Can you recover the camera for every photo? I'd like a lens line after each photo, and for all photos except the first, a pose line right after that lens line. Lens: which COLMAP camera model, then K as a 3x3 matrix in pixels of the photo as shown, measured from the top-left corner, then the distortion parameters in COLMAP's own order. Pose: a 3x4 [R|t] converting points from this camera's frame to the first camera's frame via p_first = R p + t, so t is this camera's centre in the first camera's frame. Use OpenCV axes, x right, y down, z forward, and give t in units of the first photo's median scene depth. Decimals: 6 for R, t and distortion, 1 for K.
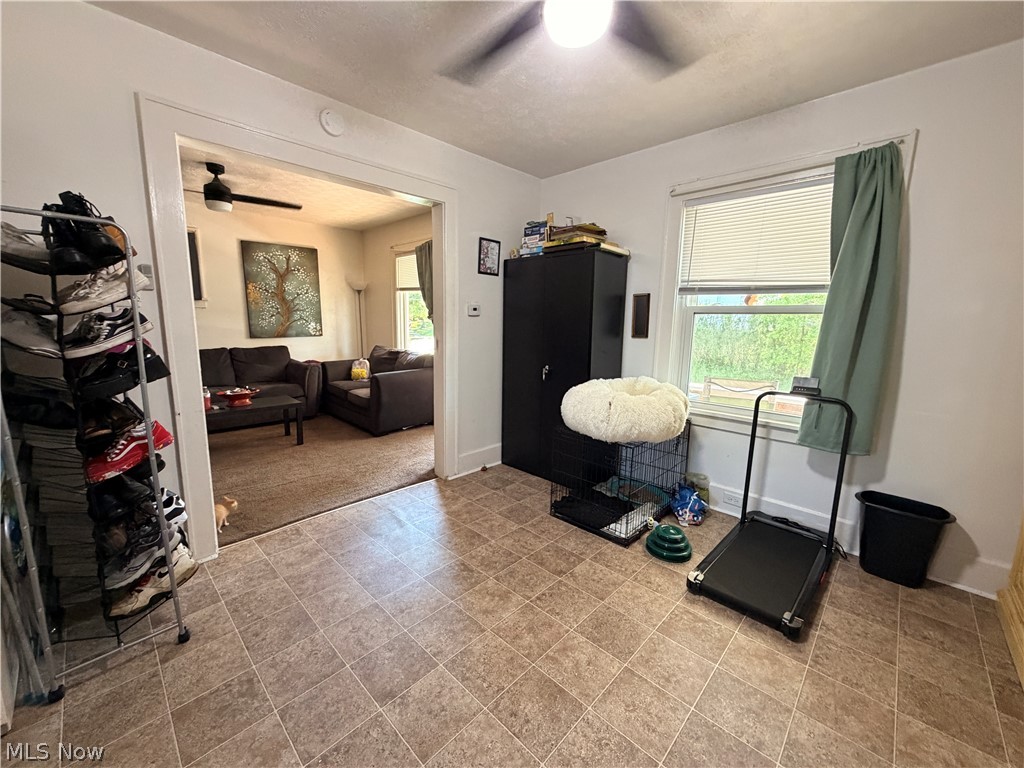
lens RADIAL K [[408.9, 0, 513.9], [0, 408.9, 383.6], [0, 0, 1]] dist [-0.001255, -0.000025]
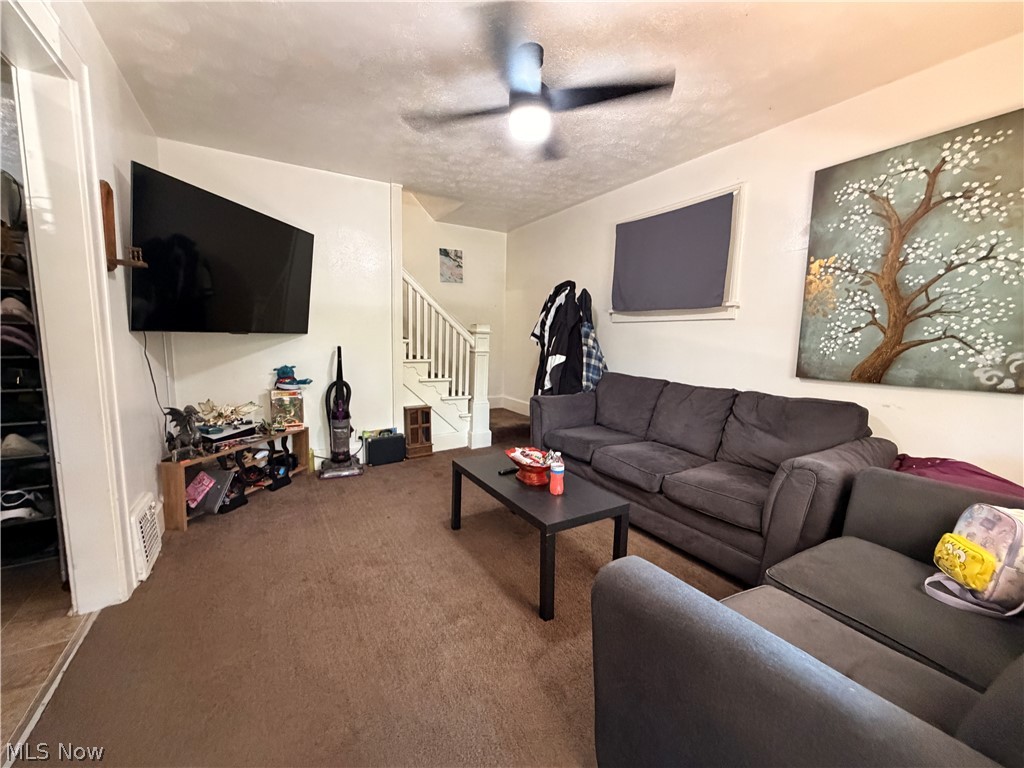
lens RADIAL K [[408.9, 0, 510.7], [0, 408.9, 384.3], [0, 0, 1]] dist [-0.001255, -0.000025]
pose [[-0.257668, 0.086422, -0.962361, -0.093441], [-0.181330, 0.973971, 0.136015, -0.102406], [0.949066, 0.209551, -0.235291, 0.755520]]
